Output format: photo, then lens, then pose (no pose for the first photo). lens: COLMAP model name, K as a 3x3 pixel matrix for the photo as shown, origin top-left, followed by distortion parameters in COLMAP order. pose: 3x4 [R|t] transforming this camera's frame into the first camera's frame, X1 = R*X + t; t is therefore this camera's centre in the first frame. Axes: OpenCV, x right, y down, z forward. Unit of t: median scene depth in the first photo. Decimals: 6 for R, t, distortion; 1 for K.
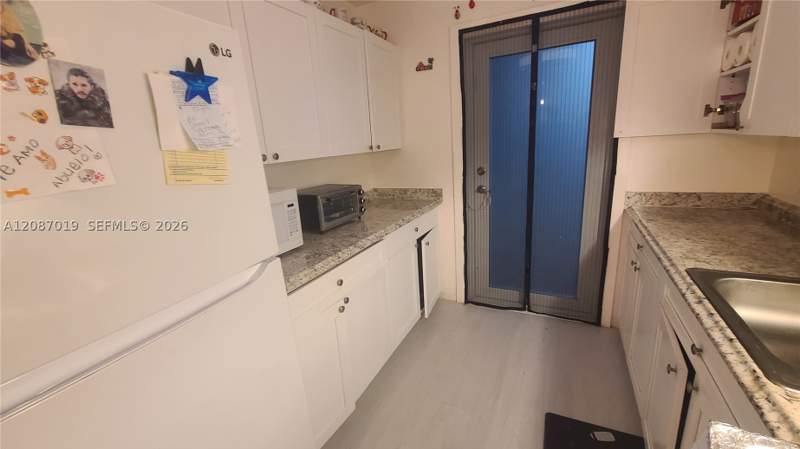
lens RADIAL K [[328.1, 0, 400.0], [0, 328.1, 224.5], [0, 0, 1]] dist [-0.002511, -0.000407]
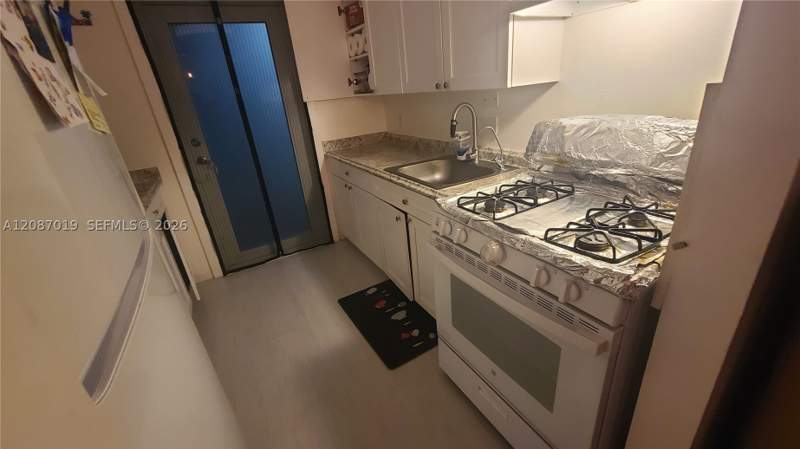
lens RADIAL K [[328.1, 0, 400.0], [0, 328.1, 224.5], [0, 0, 1]] dist [-0.002511, -0.000407]
pose [[0.563699, -0.304296, 0.767885, -0.333559], [0.260557, 0.947708, 0.184282, 0.069739], [-0.783807, 0.096198, 0.613508, -0.087528]]
